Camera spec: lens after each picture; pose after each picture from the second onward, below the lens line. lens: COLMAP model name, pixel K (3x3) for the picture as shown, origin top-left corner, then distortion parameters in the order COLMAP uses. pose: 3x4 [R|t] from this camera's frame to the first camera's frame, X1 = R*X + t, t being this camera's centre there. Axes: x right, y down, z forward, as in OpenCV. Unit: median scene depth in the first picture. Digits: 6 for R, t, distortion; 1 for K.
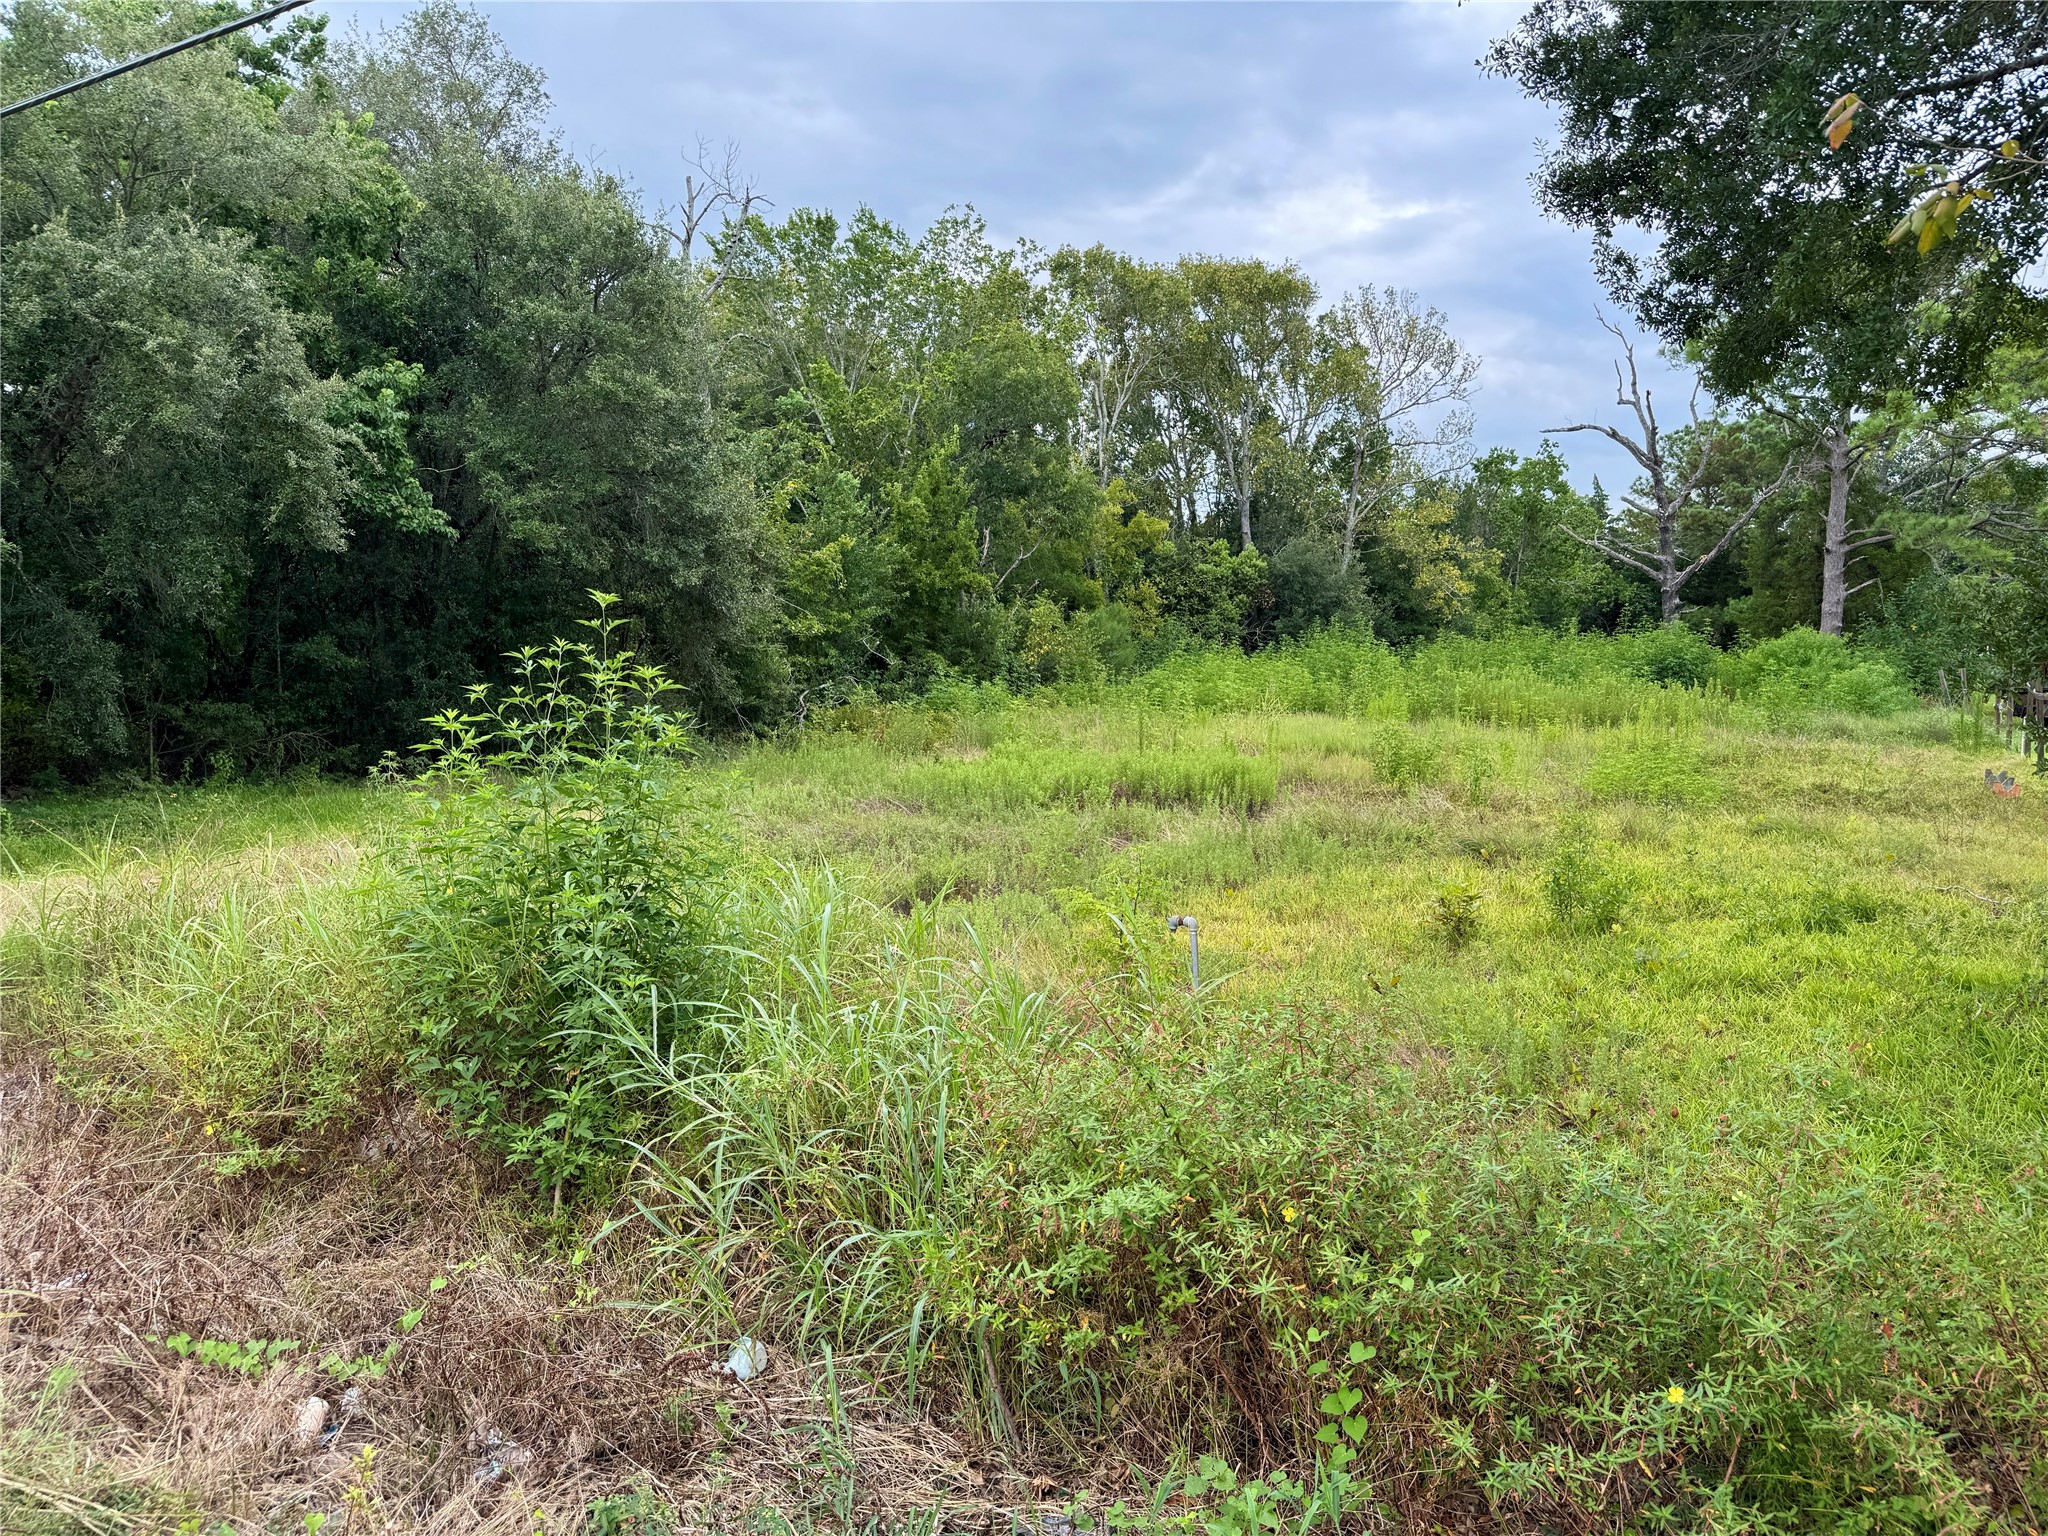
lens RADIAL K [[1449.9, 0, 1029.1], [0, 1449.9, 779.7], [0, 0, 1]] dist [0.143757, -0.182438]
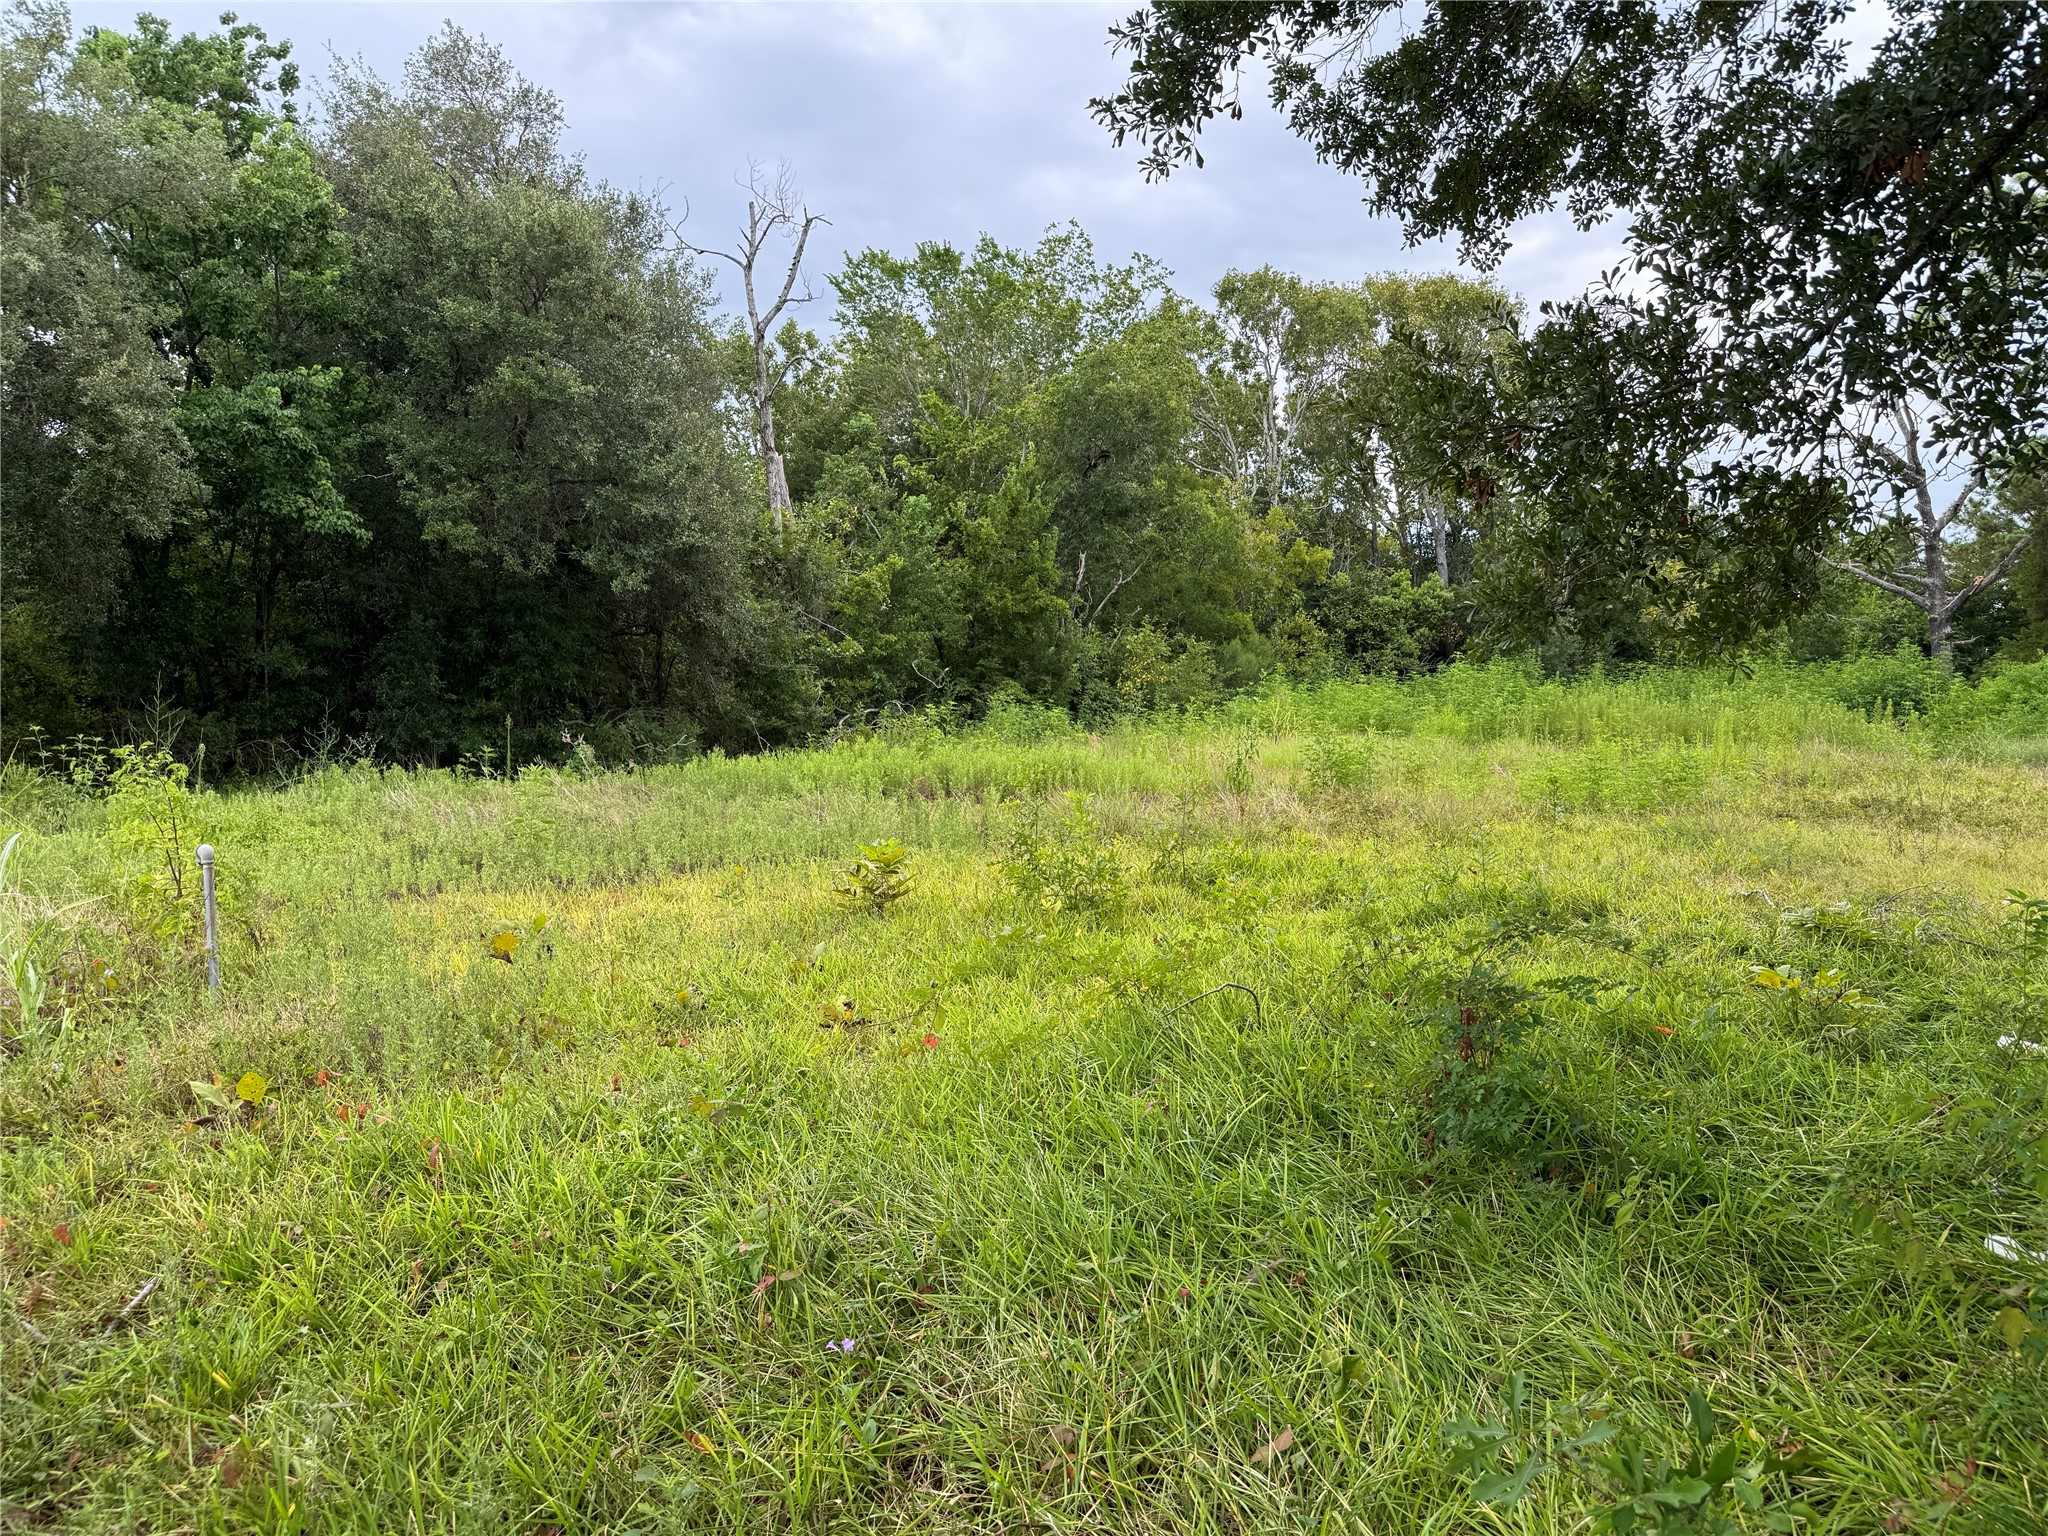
lens RADIAL K [[1449.9, 0, 1029.1], [0, 1449.9, 779.7], [0, 0, 1]] dist [0.143757, -0.182438]
pose [[0.979241, 0.007300, -0.202566, 0.098368], [-0.016020, 0.999013, -0.041440, 0.012269], [0.202064, 0.043825, 0.978391, 0.050149]]
